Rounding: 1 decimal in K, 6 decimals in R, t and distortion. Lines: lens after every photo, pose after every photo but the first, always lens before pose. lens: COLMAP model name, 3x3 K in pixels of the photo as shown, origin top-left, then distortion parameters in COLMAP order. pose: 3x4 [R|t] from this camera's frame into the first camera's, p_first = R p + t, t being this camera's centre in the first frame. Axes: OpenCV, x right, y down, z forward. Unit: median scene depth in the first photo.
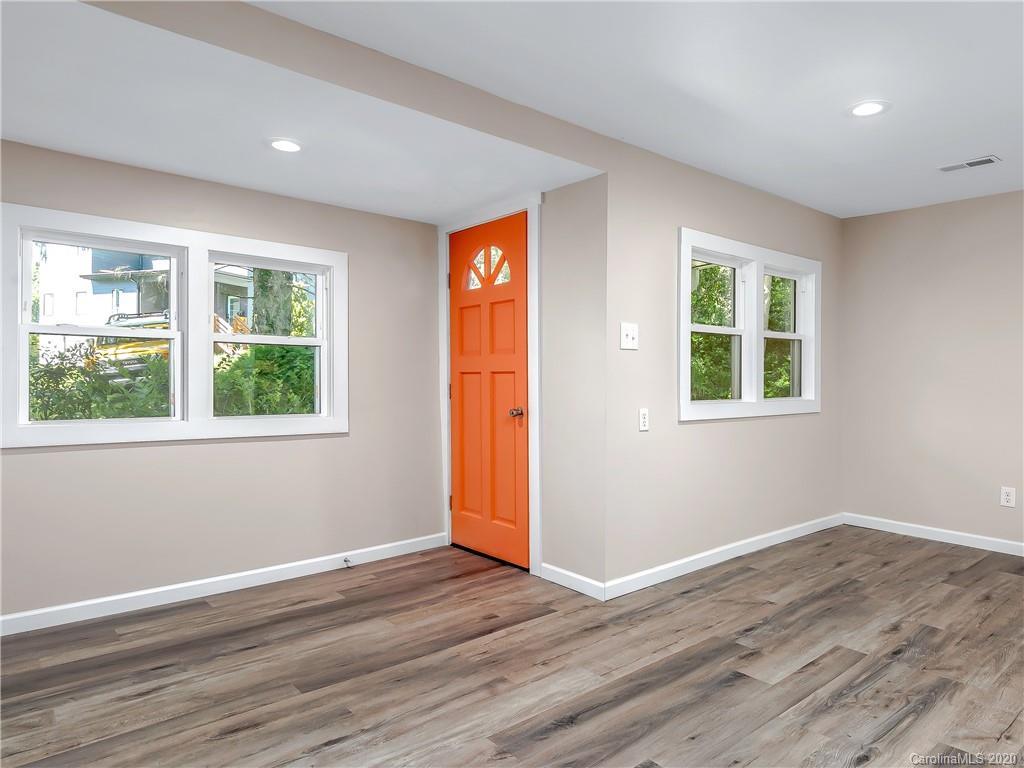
lens RADIAL K [[654.4, 0, 544.2], [0, 654.4, 384.0], [0, 0, 1]] dist [0.001915, 0.002011]
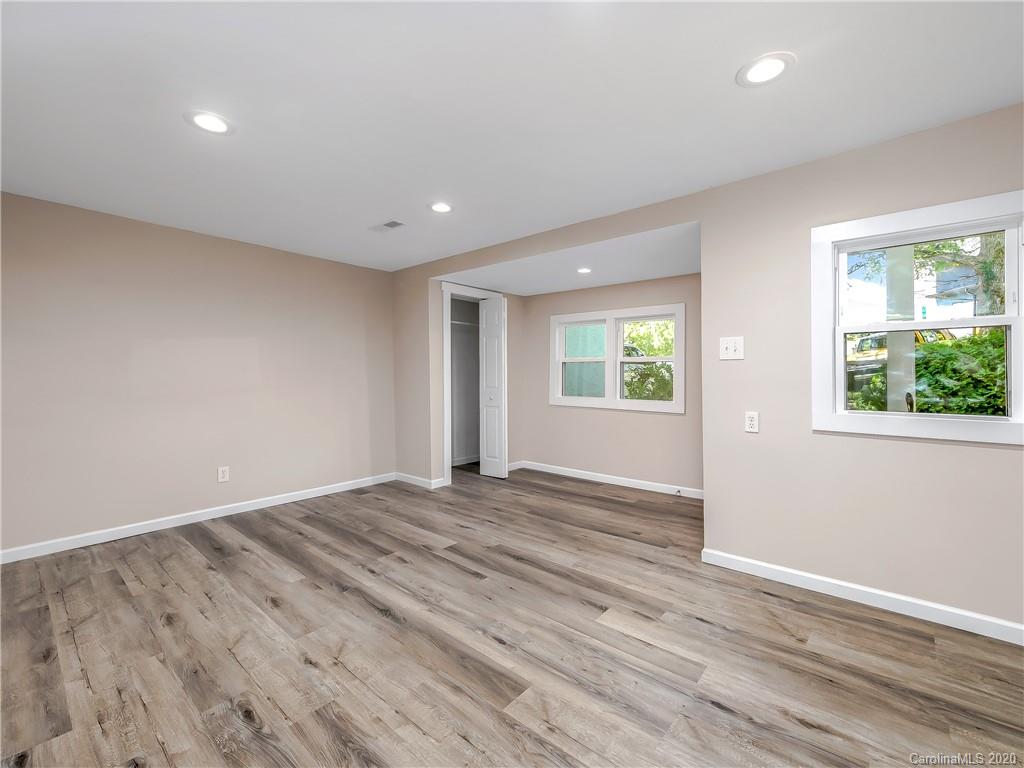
lens RADIAL K [[438.2, 0, 506.9], [0, 438.2, 378.2], [0, 0, 1]] dist [0.004085, -0.000243]
pose [[0.126100, 0.008626, -0.991980, 0.982177], [-0.004821, 0.999956, 0.008082, -0.027524], [0.992006, 0.003763, 0.126136, 0.585166]]
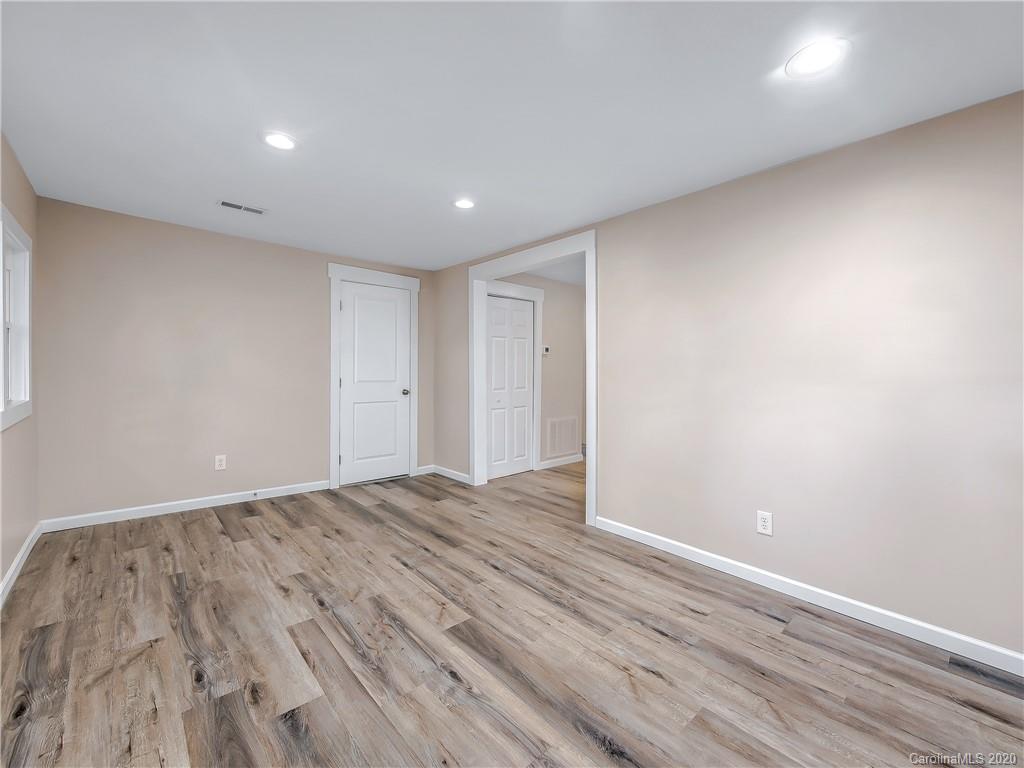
lens RADIAL K [[438.2, 0, 506.9], [0, 438.2, 378.2], [0, 0, 1]] dist [0.004085, -0.000243]
pose [[-0.006511, -0.026688, 0.999623, -0.259141], [-0.005153, 0.999631, 0.026655, -0.037480], [-0.999966, -0.004978, -0.006646, 0.596776]]
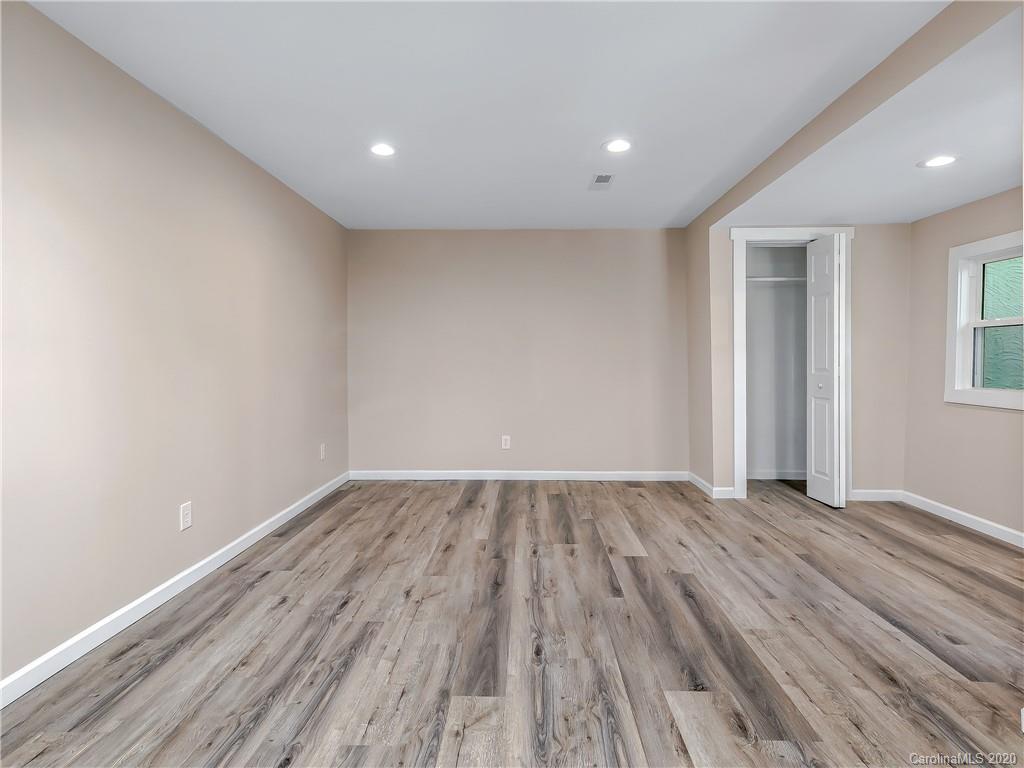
lens RADIAL K [[523.9, 0, 513.9], [0, 523.9, 376.9], [0, 0, 1]] dist [0.005588, 0.000053]
pose [[-0.680055, 0.024666, -0.732746, 0.839822], [-0.001600, 0.999382, 0.035126, -0.006524], [0.733159, 0.025060, -0.679595, 1.098000]]
